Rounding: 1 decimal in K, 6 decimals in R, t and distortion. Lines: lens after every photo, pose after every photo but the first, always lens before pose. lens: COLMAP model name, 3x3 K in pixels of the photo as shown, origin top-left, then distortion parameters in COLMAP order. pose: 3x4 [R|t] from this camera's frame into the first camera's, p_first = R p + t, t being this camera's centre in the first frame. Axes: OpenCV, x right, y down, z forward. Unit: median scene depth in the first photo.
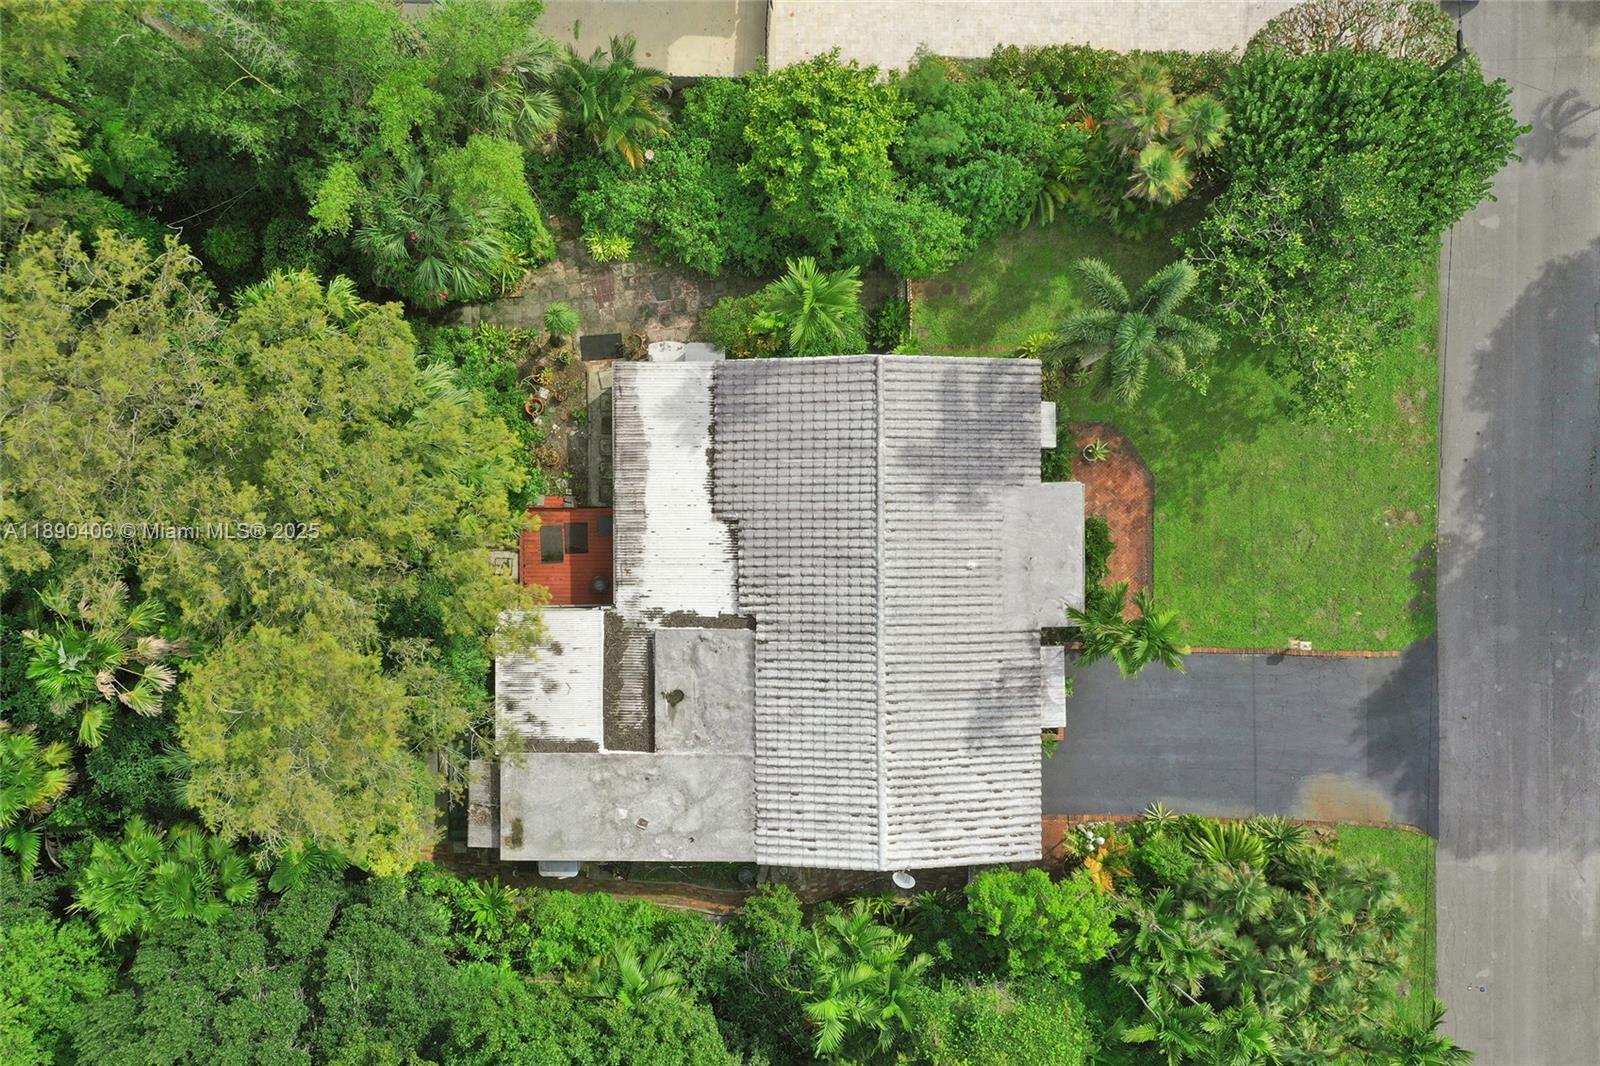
lens RADIAL K [[1302.4, 0, 801.7], [0, 1302.4, 538.6], [0, 0, 1]] dist [0.022637, -0.012826]
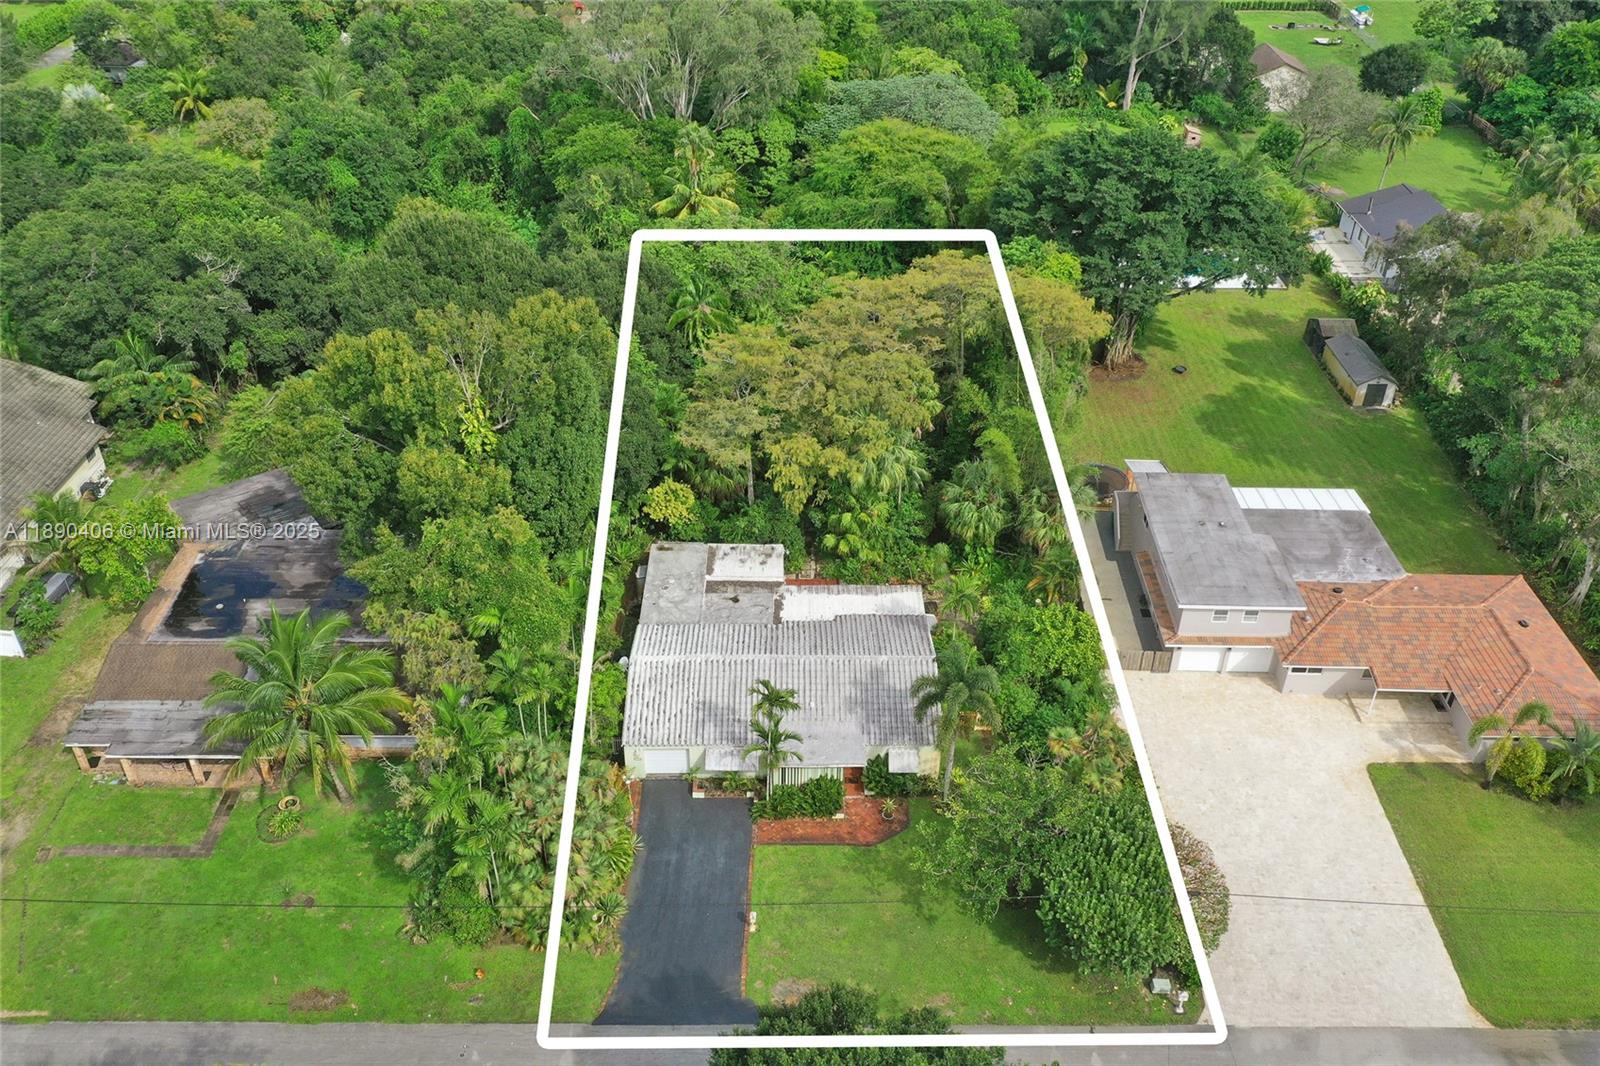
lens RADIAL K [[1302.4, 0, 794.9], [0, 1302.4, 556.6], [0, 0, 1]] dist [0.022637, -0.012826]
pose [[0.002193, 0.585349, -0.810778, 1.303619], [-0.999850, -0.012655, -0.011841, 0.061664], [-0.017192, 0.810683, 0.585233, -0.088869]]
